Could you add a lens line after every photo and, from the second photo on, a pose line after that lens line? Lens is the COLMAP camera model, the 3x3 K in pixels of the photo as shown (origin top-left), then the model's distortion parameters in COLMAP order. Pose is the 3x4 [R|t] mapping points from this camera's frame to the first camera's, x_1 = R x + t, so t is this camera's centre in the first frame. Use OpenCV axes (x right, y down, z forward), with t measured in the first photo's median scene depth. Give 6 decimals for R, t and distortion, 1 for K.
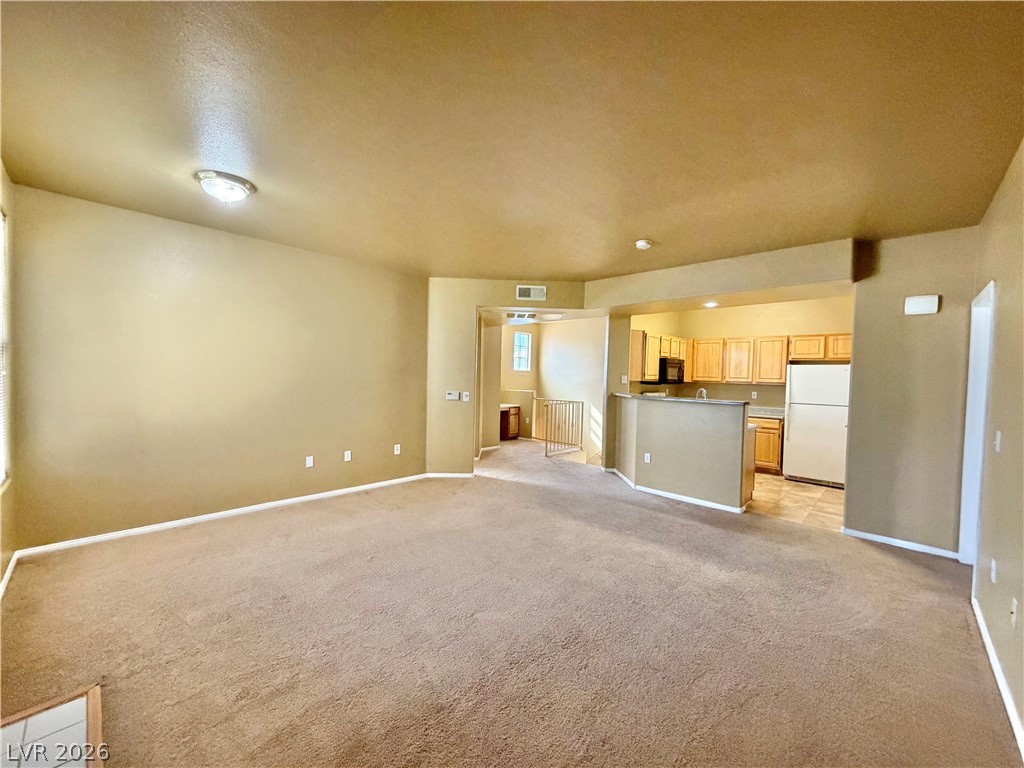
lens RADIAL K [[405.3, 0, 506.1], [0, 405.3, 385.3], [0, 0, 1]] dist [-0.002726, 0.000275]
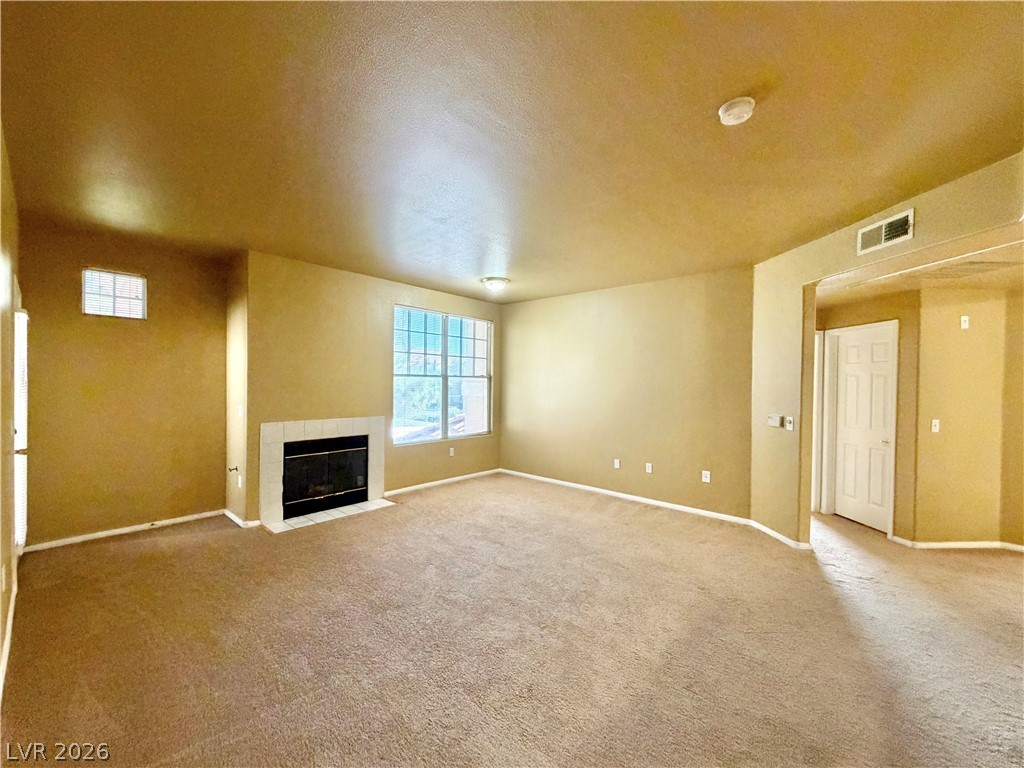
lens RADIAL K [[405.3, 0, 512.8], [0, 405.3, 386.1], [0, 0, 1]] dist [-0.002726, 0.000275]
pose [[0.054112, -0.016234, -0.998403, 0.594894], [-0.039221, 0.999062, -0.018370, -0.003784], [0.997764, 0.040152, 0.053424, 0.543351]]
